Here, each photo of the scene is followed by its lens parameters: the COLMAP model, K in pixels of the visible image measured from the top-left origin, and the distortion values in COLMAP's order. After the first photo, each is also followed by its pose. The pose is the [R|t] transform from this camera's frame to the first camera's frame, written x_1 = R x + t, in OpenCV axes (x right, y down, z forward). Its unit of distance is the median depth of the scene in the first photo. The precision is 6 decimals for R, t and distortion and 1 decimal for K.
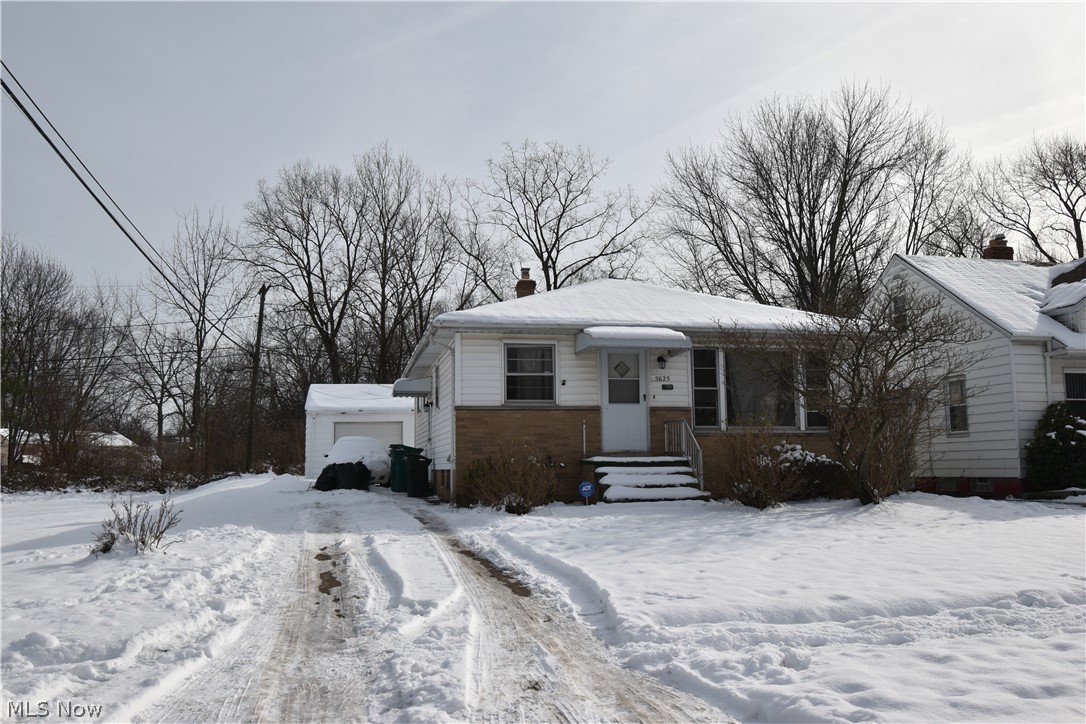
lens RADIAL K [[929.1, 0, 544.1], [0, 929.1, 359.6], [0, 0, 1]] dist [-0.008497, 0.007910]
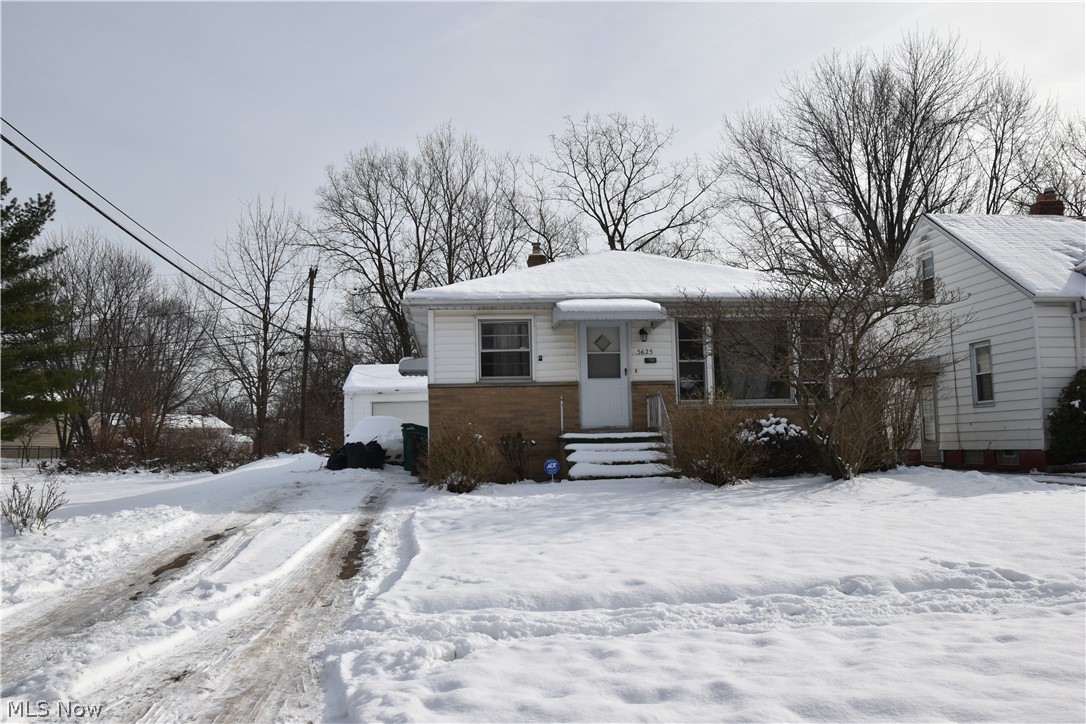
lens RADIAL K [[929.1, 0, 541.1], [0, 929.1, 364.6], [0, 0, 1]] dist [-0.008497, 0.007910]
pose [[0.993454, -0.021160, -0.112252, 0.102347], [0.024527, 0.999287, 0.028700, 0.002671], [0.111564, -0.031266, 0.993265, 0.021874]]
